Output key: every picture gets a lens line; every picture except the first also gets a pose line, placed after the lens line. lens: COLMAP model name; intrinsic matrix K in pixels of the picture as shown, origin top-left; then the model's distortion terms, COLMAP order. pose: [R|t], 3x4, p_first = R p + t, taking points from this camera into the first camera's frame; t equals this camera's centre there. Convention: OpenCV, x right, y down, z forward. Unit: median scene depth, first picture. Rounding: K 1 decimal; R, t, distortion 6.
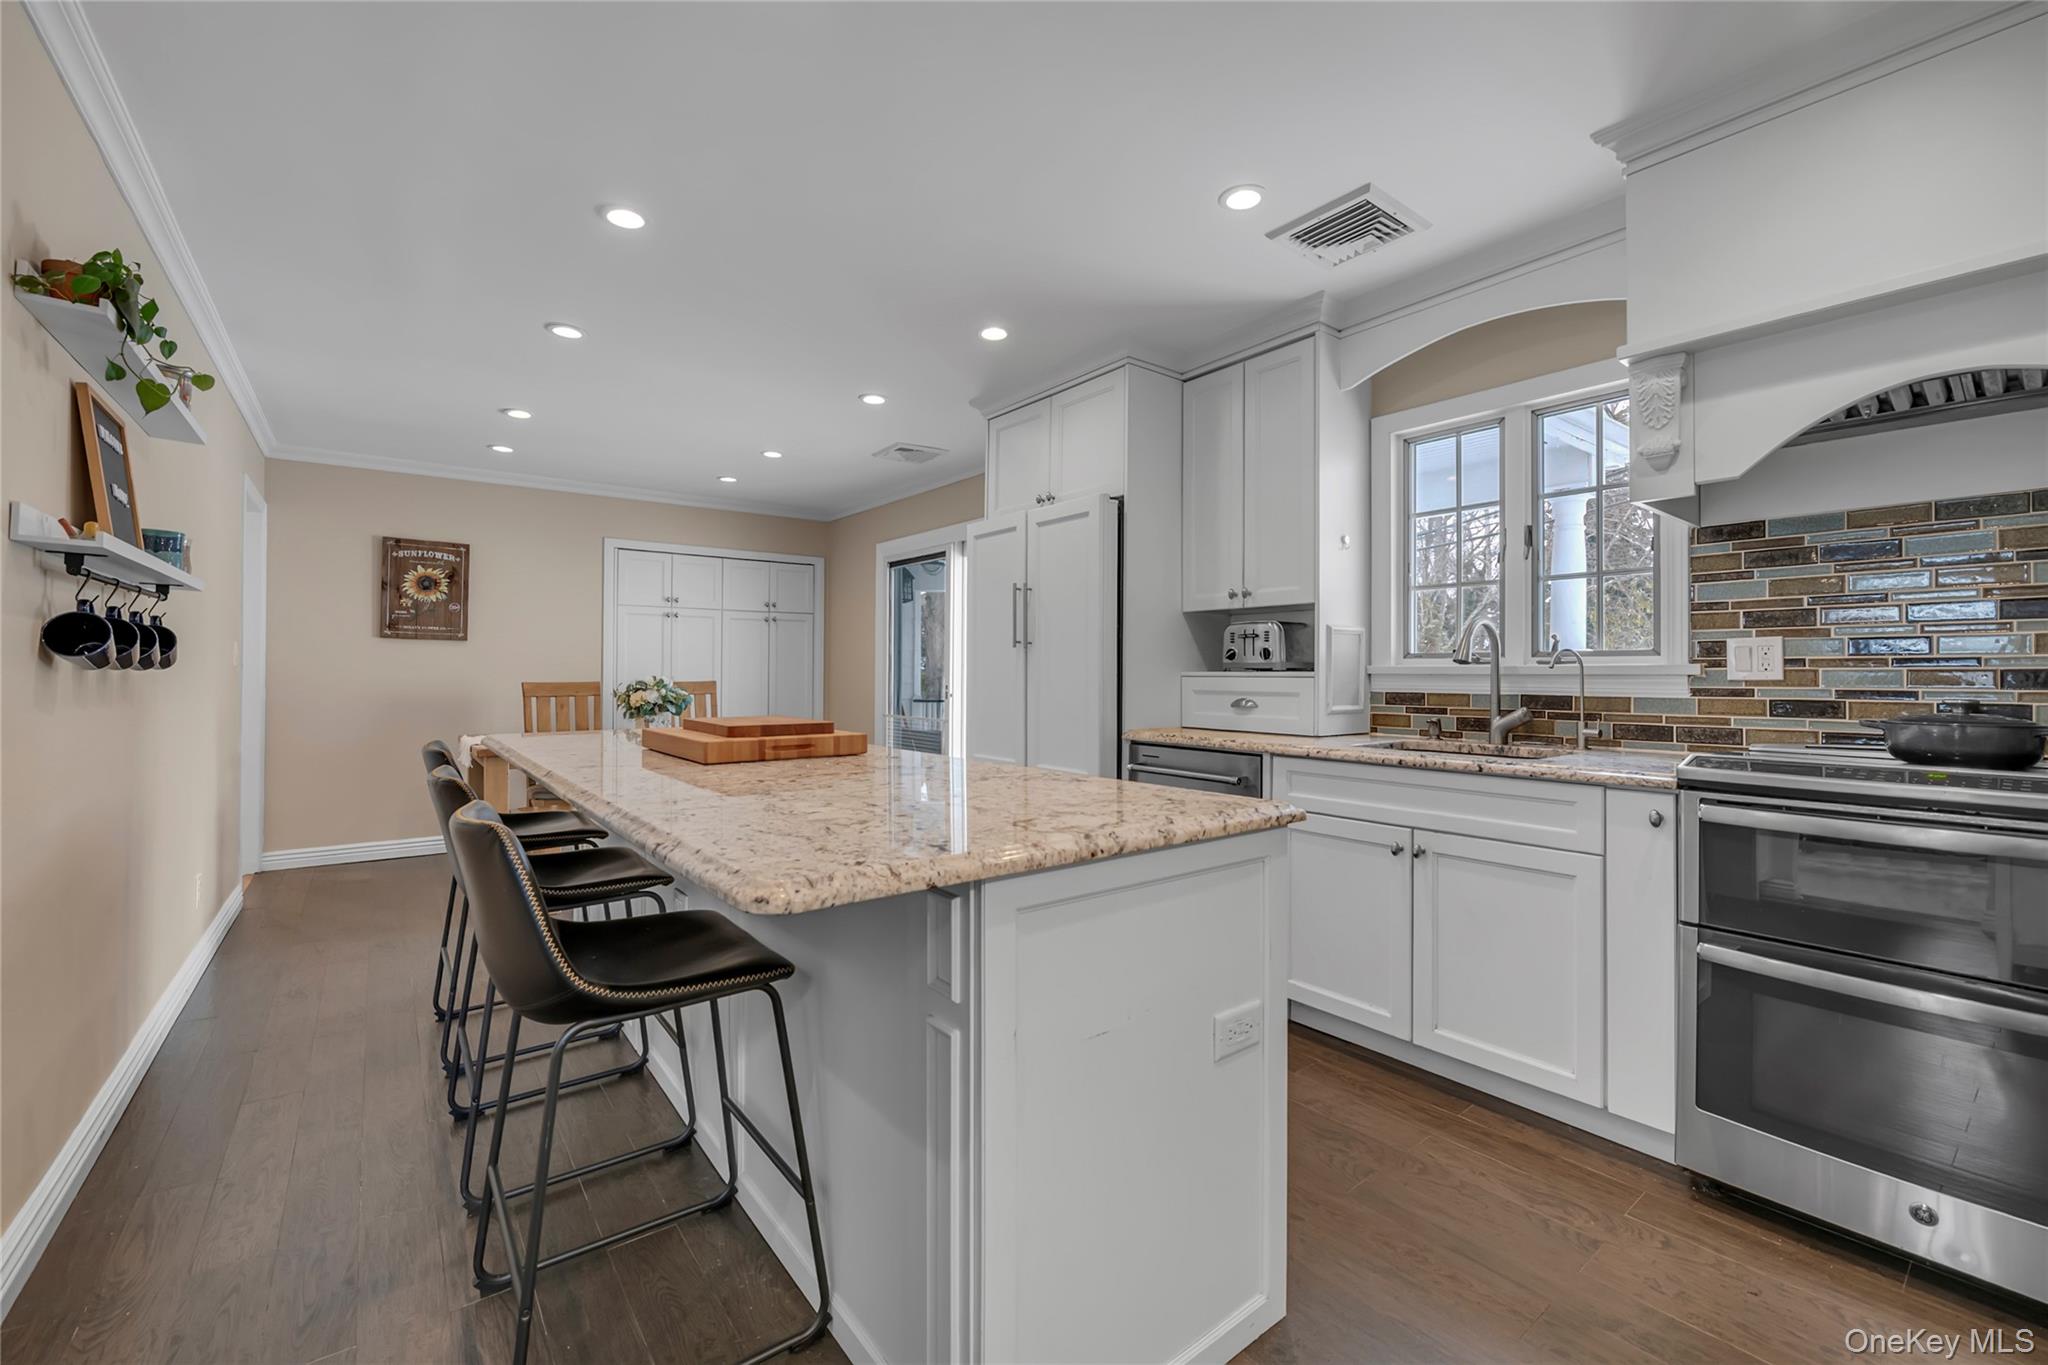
lens RADIAL K [[833.1, 0, 1020.9], [0, 833.1, 681.7], [0, 0, 1]] dist [-0.001201, -0.000259]
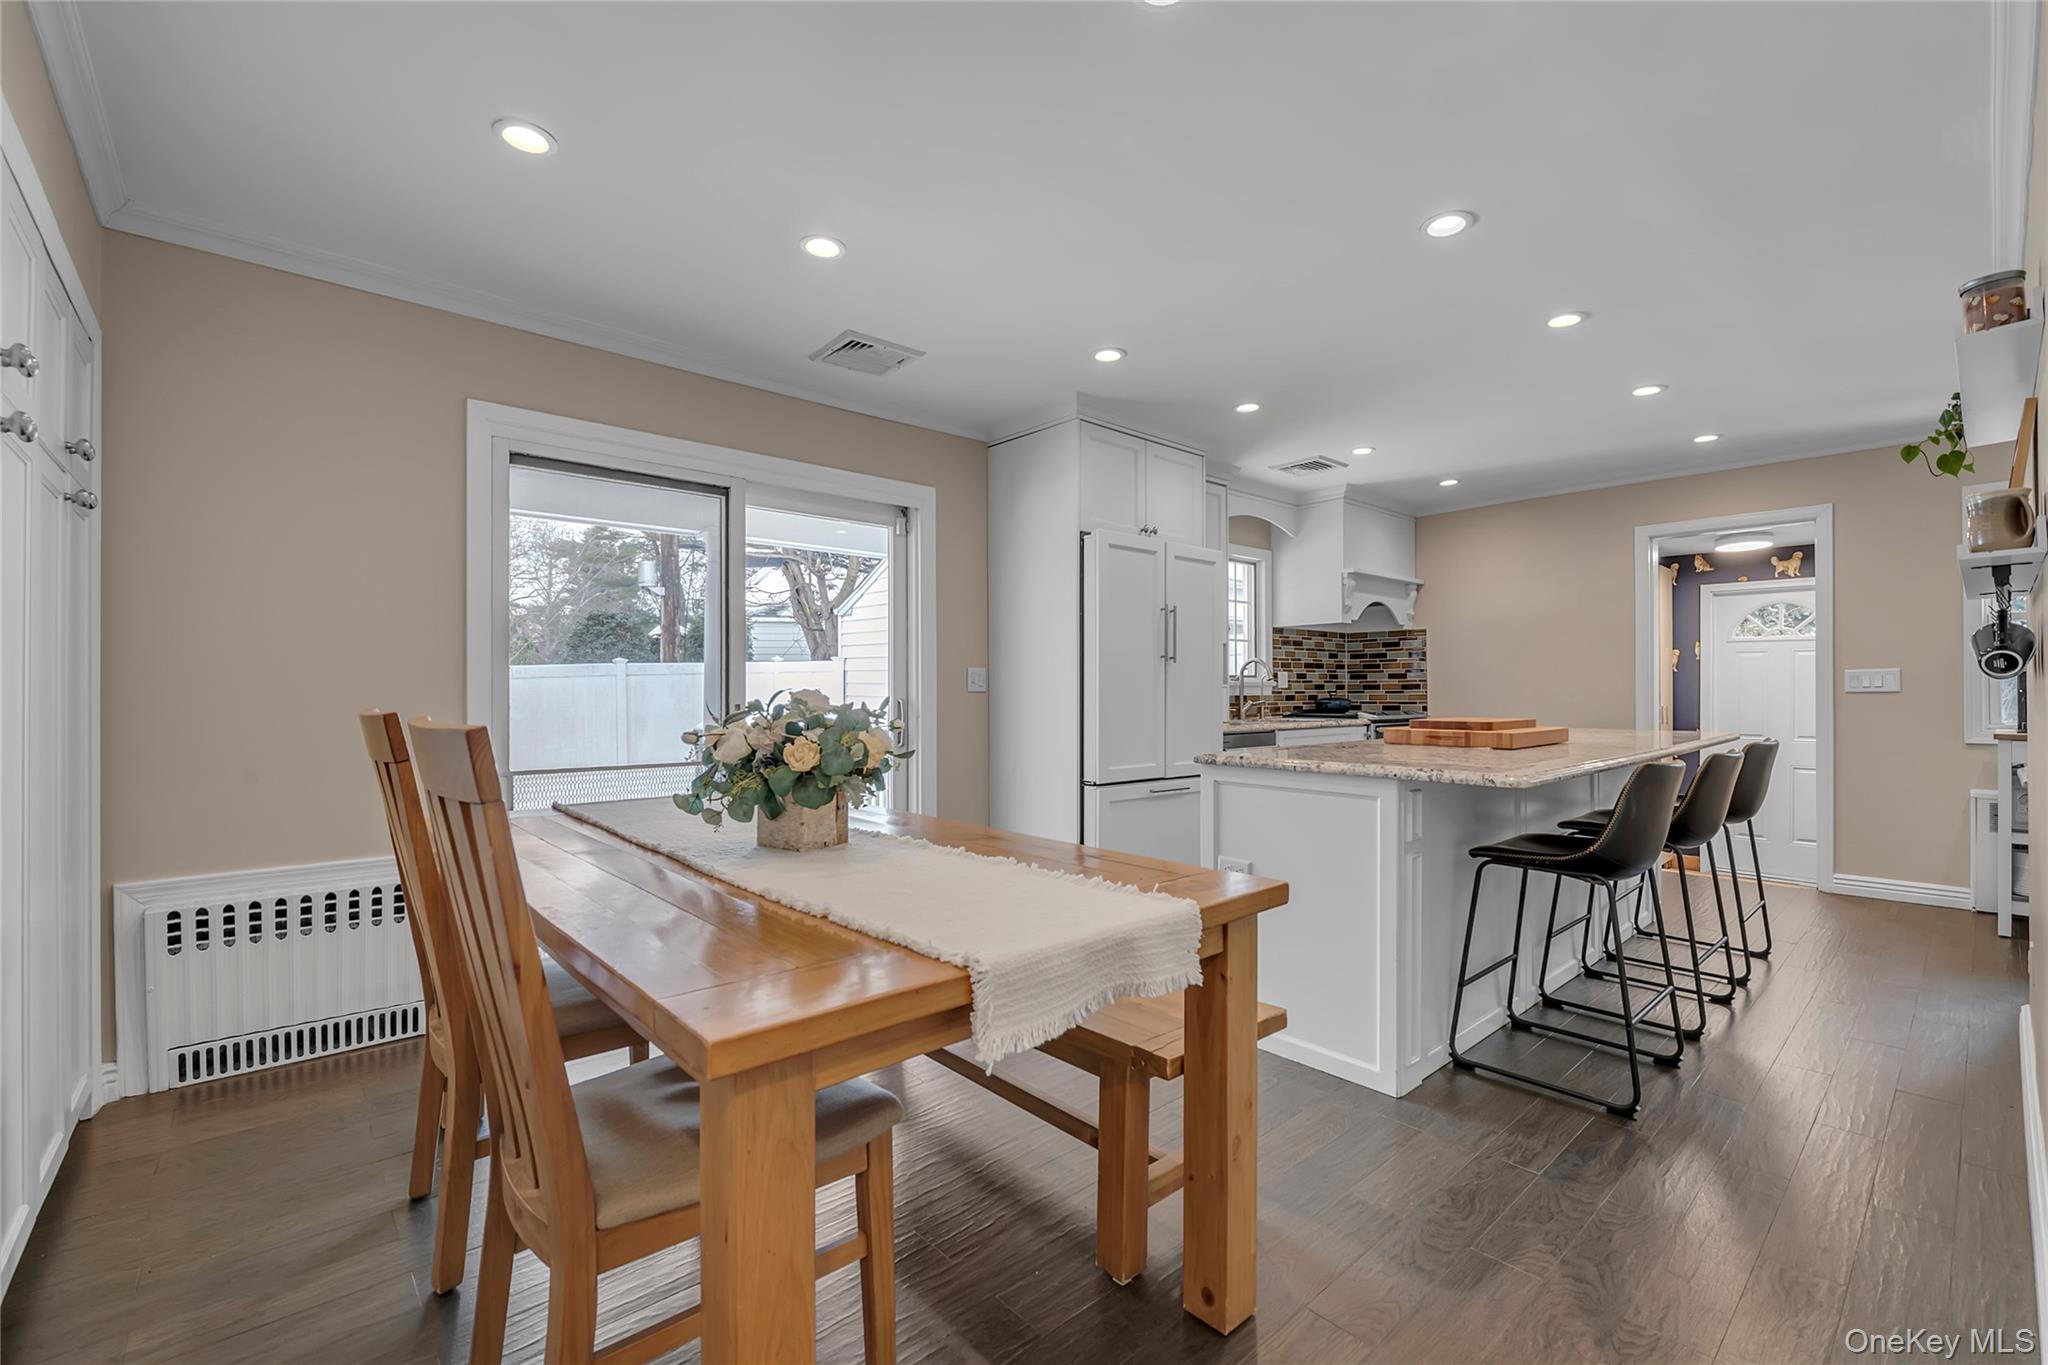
lens RADIAL K [[888.6, 0, 1009.9], [0, 888.6, 688.7], [0, 0, 1]] dist [0.001634, -0.006777]
pose [[-0.062769, -0.009478, 0.997983, -1.854668], [0.000210, 0.999955, 0.009510, -0.025543], [-0.998028, 0.000806, -0.062764, 2.012209]]
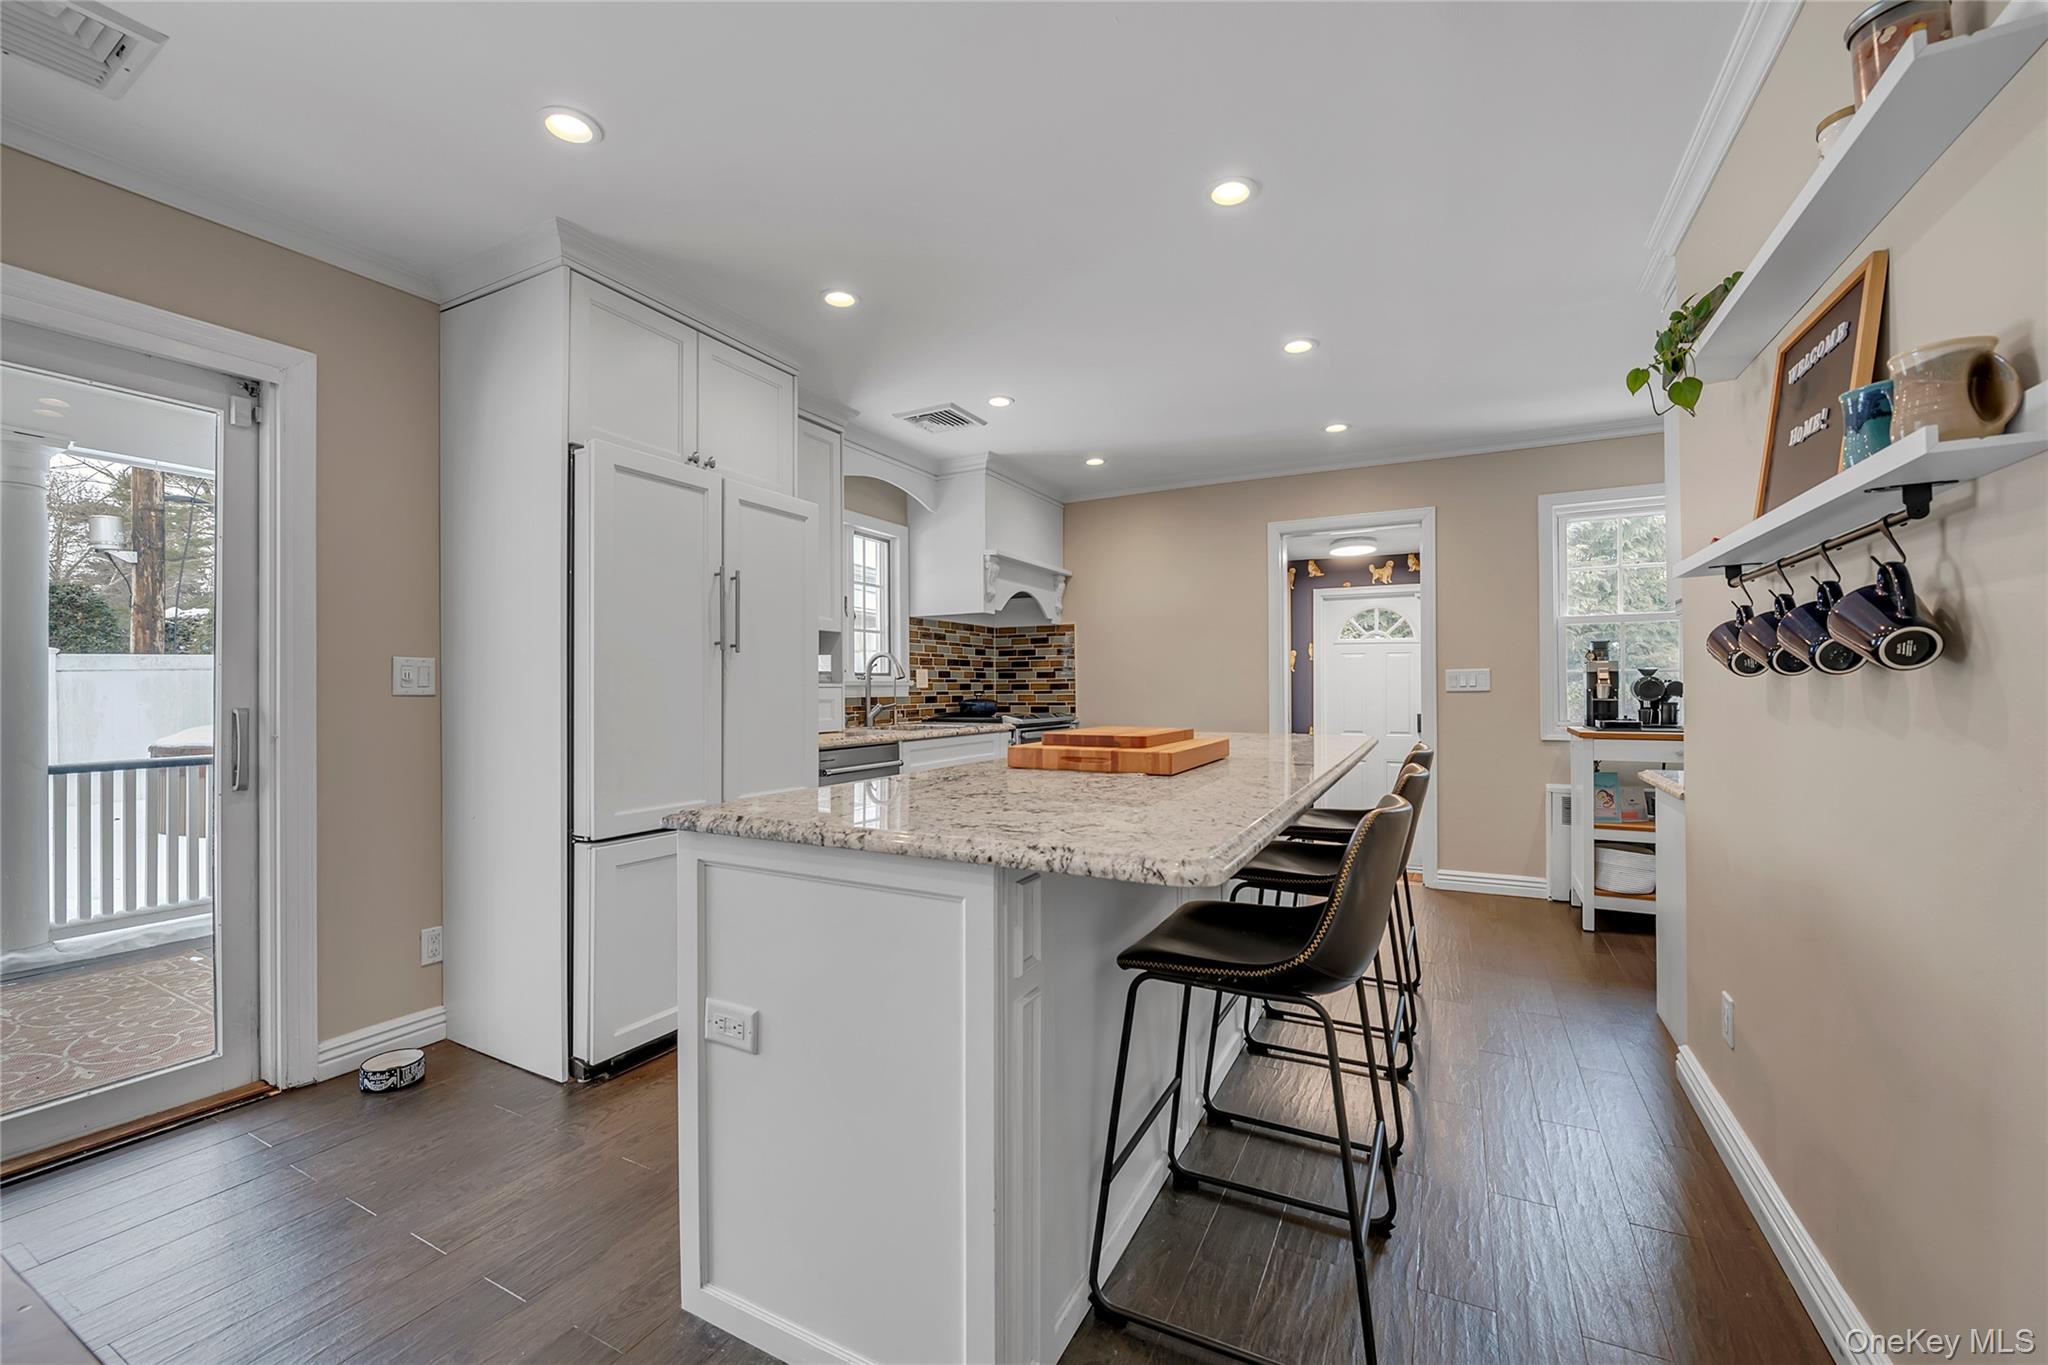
lens RADIAL K [[833.1, 0, 1020.9], [0, 833.1, 681.7], [0, 0, 1]] dist [-0.001201, -0.000259]
pose [[-0.414157, -0.002040, 0.910203, -1.285581], [-0.001810, 0.999997, 0.001417, -0.022173], [-0.910204, -0.001061, -0.414160, 1.672400]]
